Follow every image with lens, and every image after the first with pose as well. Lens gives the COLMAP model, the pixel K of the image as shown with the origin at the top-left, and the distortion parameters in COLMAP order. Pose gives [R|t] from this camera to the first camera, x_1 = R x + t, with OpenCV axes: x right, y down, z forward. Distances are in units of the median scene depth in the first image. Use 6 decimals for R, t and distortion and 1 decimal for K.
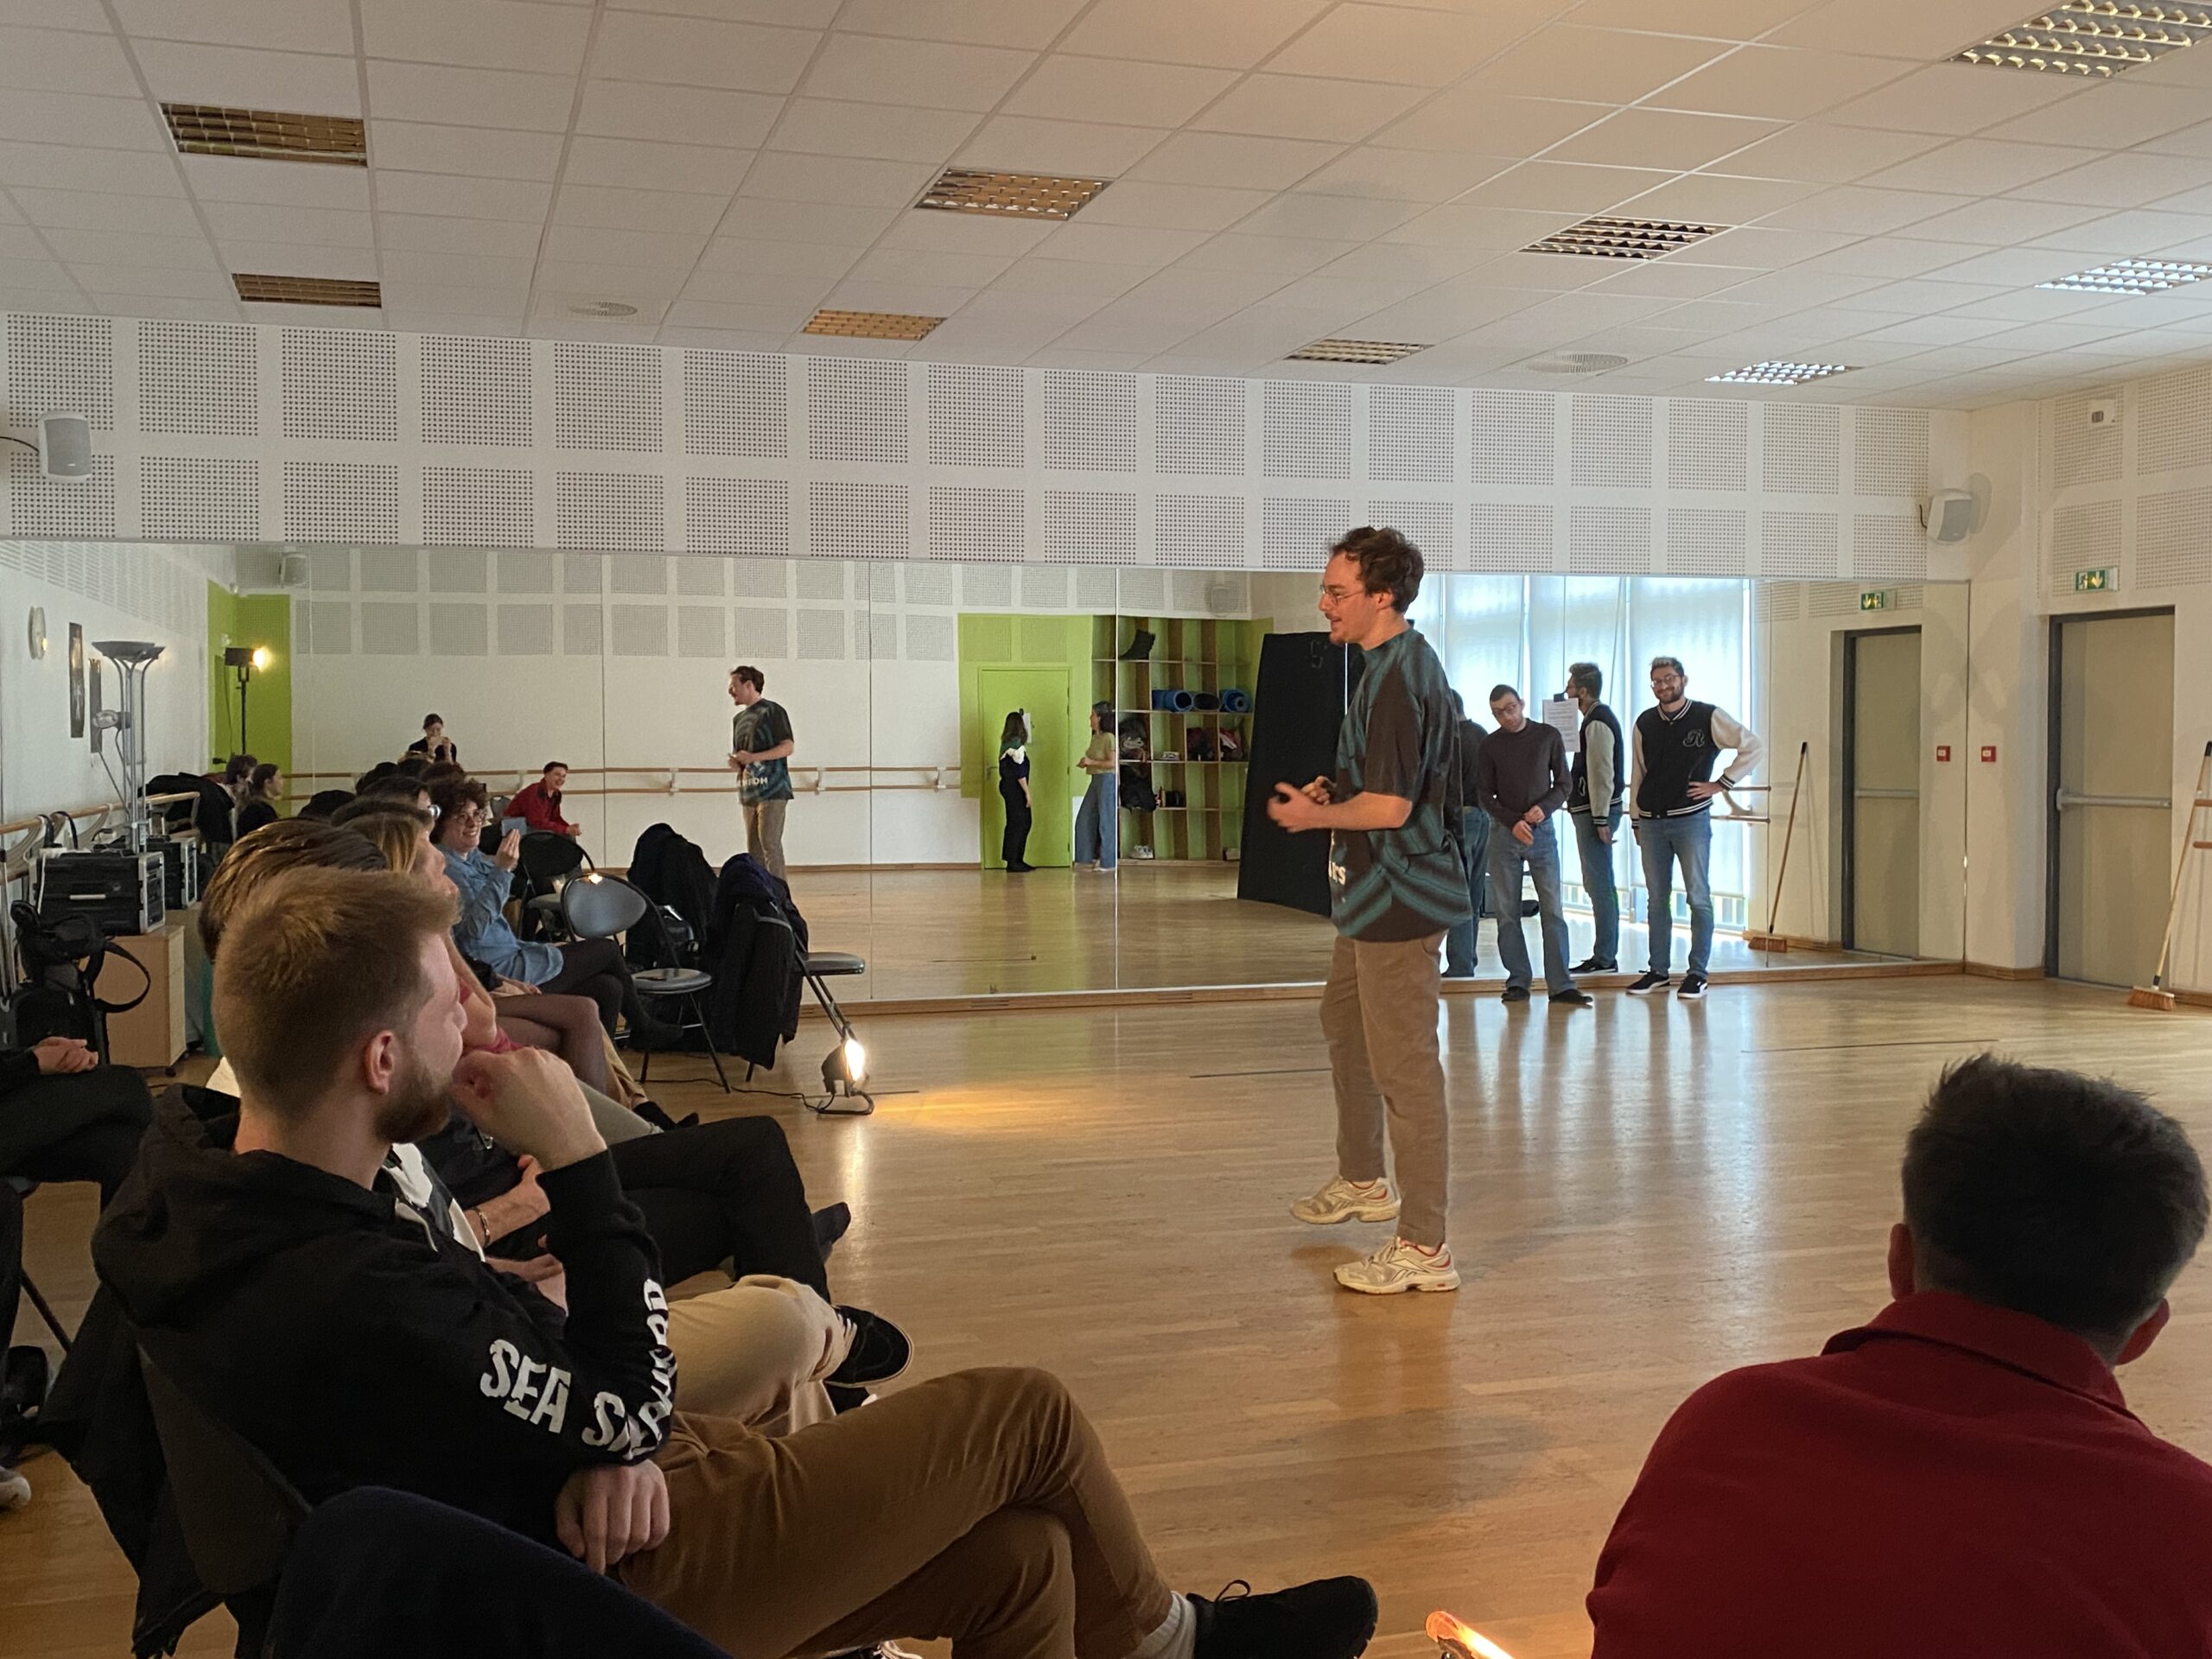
lens RADIAL K [[2128.1, 0, 1092.3], [0, 2128.1, 792.2], [0, 0, 1]] dist [0.019301, 0.008612]
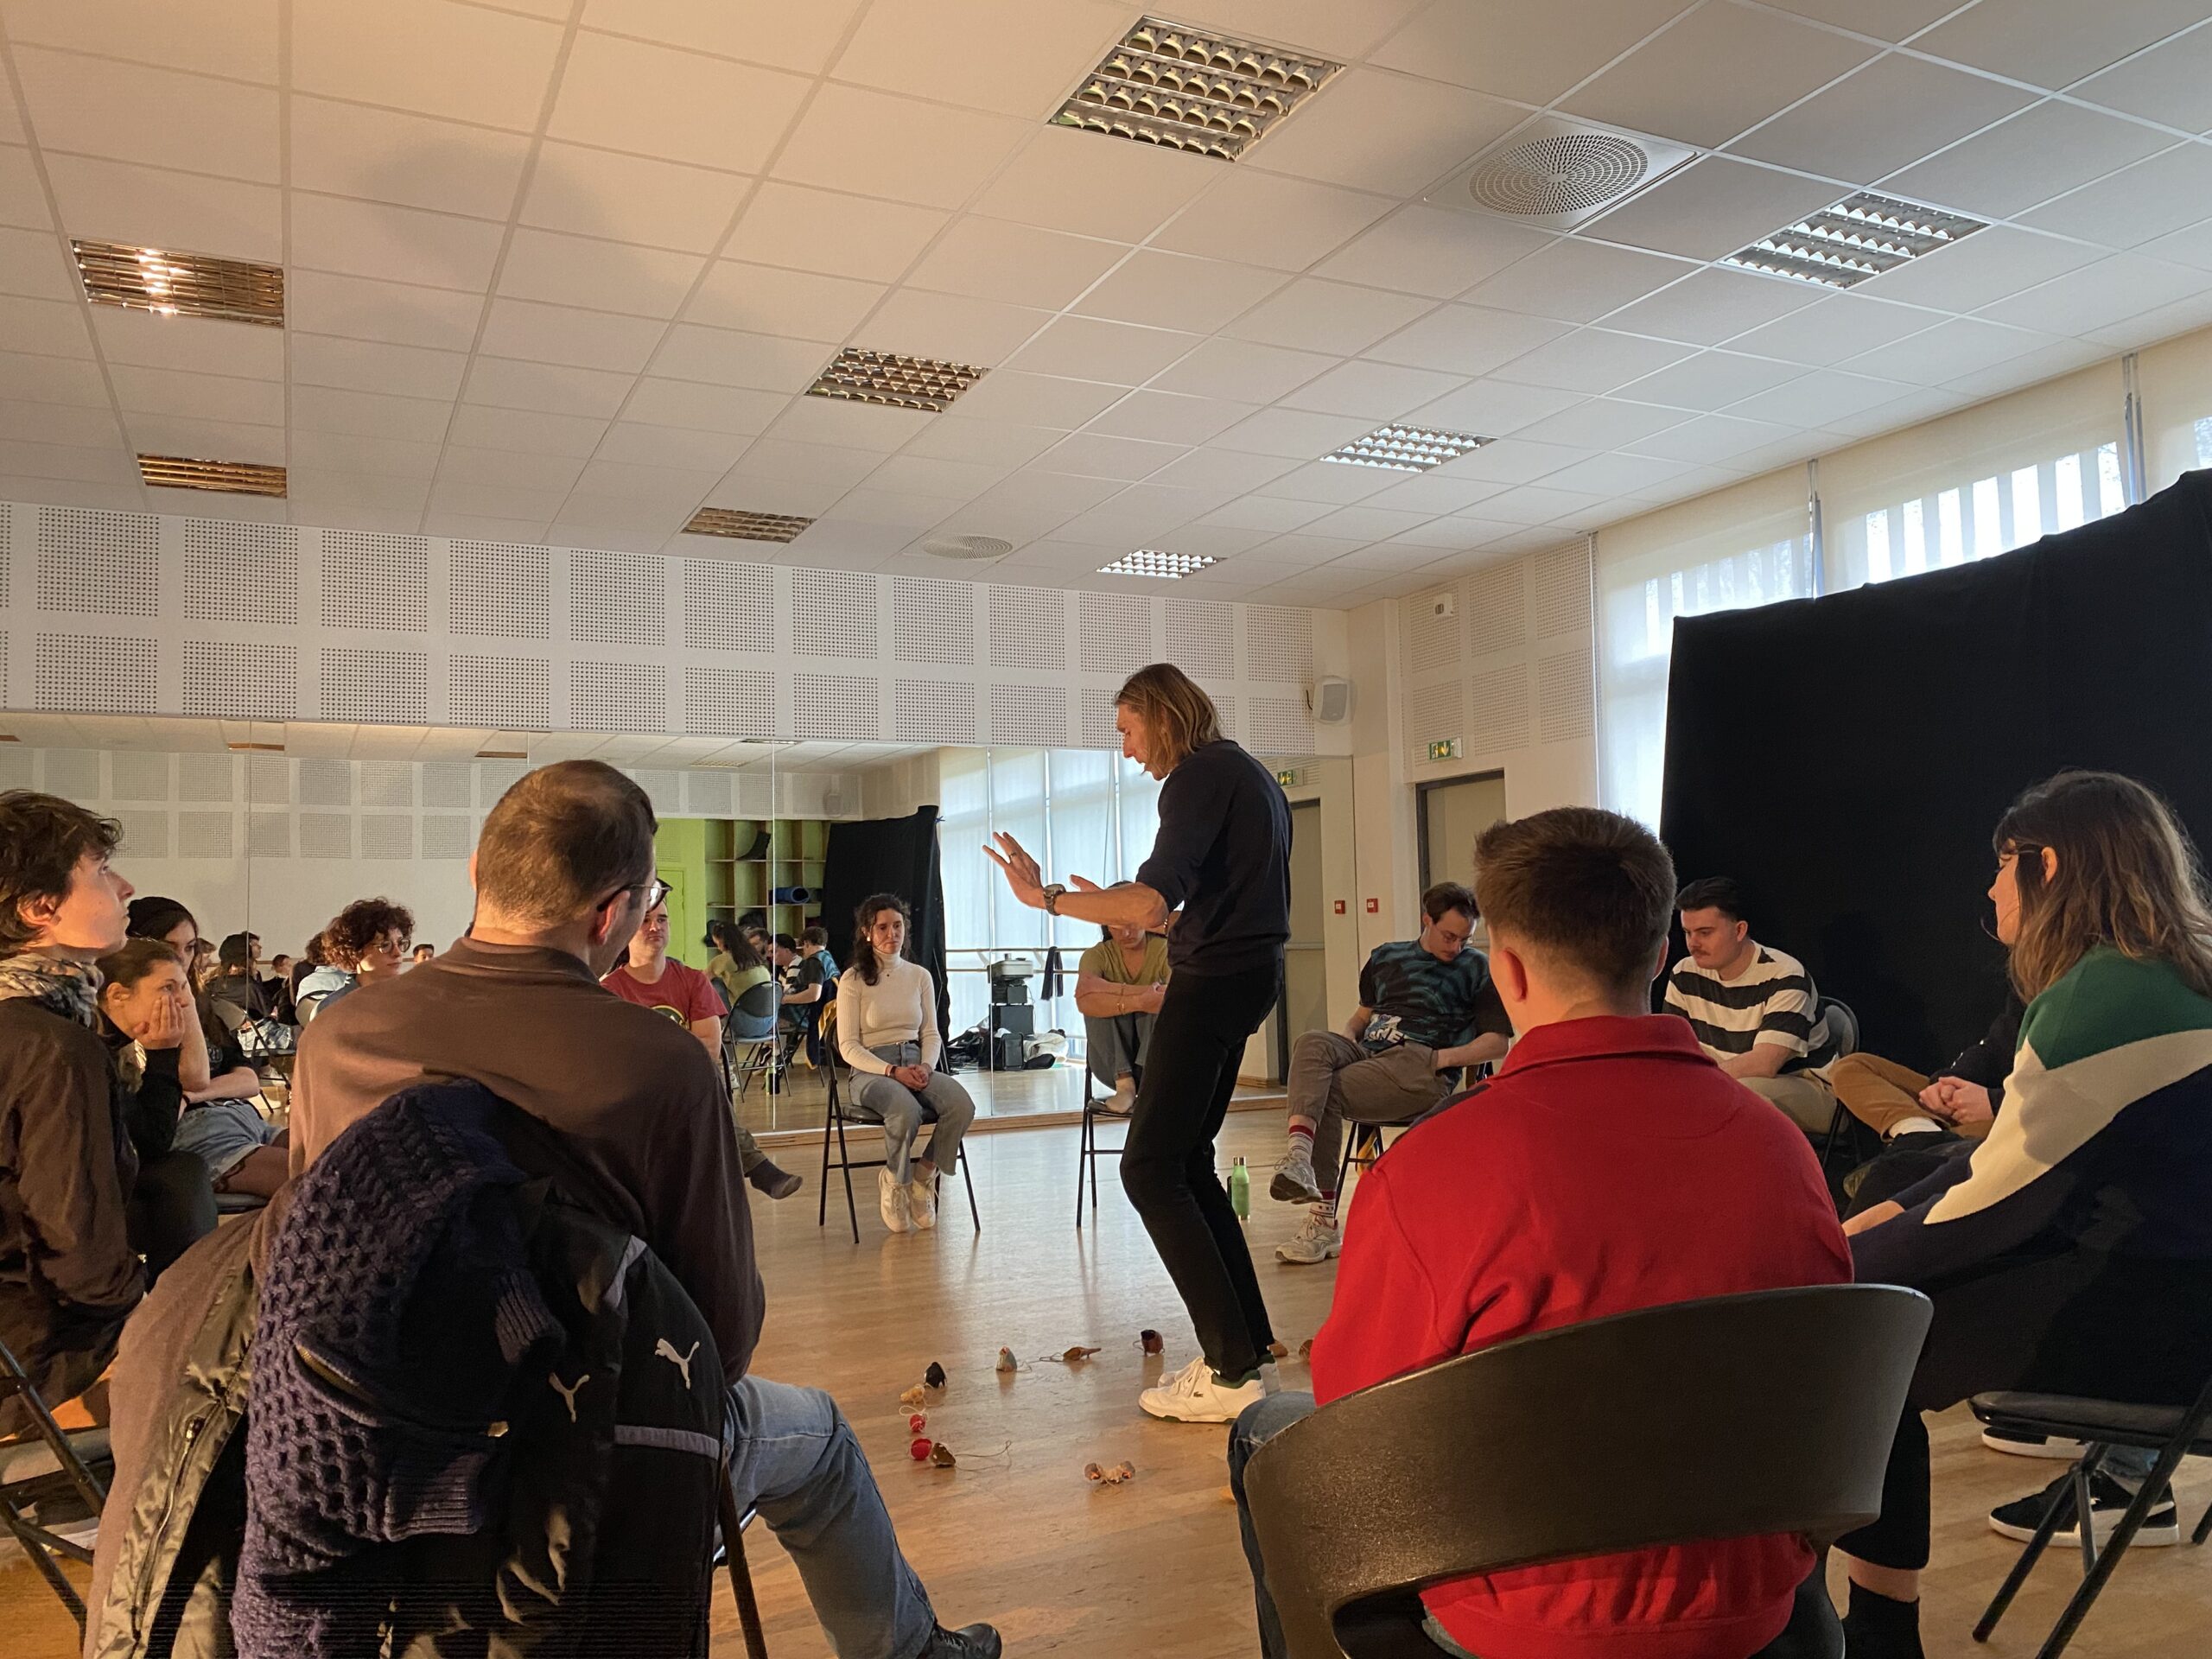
lens RADIAL K [[1681.0, 0, 1106.0], [0, 1681.0, 829.5], [0, 0, 1]] dist [0.102233, -0.151993]
pose [[0.988754, -0.010434, 0.149184, 0.146271], [0.024532, 0.995366, -0.092974, 0.022043], [-0.147522, 0.095589, 0.984429, 0.132319]]
